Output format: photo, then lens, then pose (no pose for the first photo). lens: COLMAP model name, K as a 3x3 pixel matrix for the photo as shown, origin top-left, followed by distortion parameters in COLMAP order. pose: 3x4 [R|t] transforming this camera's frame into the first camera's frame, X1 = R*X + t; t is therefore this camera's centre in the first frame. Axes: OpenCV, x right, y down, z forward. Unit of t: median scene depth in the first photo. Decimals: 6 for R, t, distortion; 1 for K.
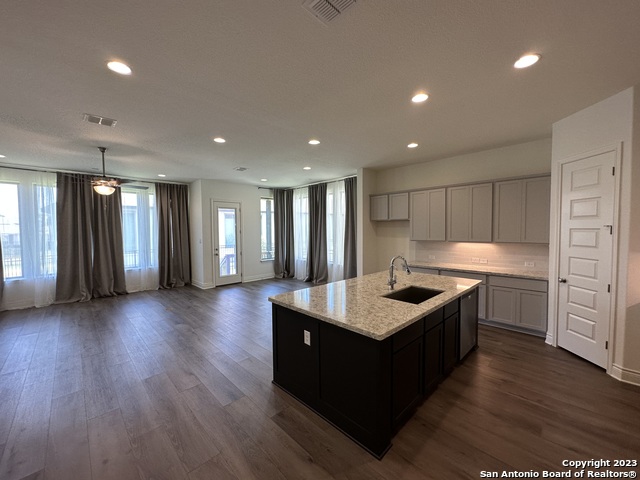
lens RADIAL K [[258.2, 0, 321.5], [0, 258.2, 239.0], [0, 0, 1]] dist [-0.002700, 0.000585]
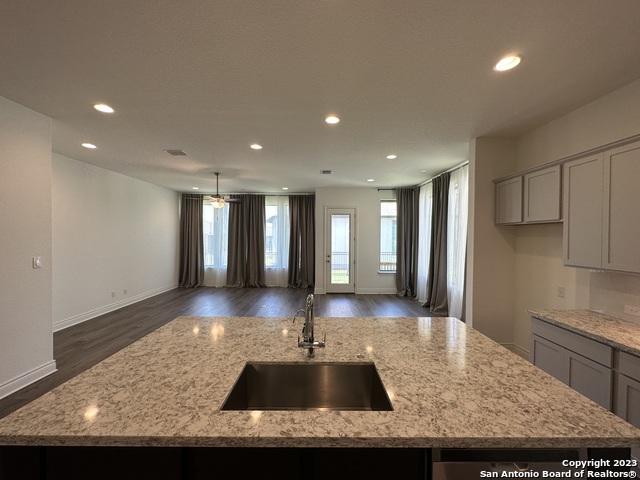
lens RADIAL K [[258.2, 0, 319.1], [0, 258.2, 241.3], [0, 0, 1]] dist [-0.002700, 0.000585]
pose [[0.713826, 0.026591, -0.699818, 0.270941], [-0.036534, 0.999332, 0.000706, -0.016890], [0.699369, 0.025063, 0.714321, 0.265762]]
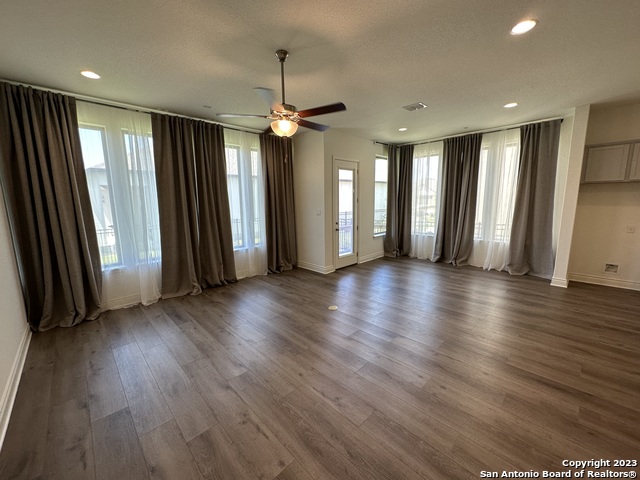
lens RADIAL K [[258.2, 0, 318.9], [0, 258.2, 240.1], [0, 0, 1]] dist [-0.002700, 0.000585]
pose [[0.999957, -0.005821, -0.007285, -0.465599], [0.006628, 0.993218, 0.116074, 0.000021], [0.006560, -0.116117, 0.993214, 0.227549]]
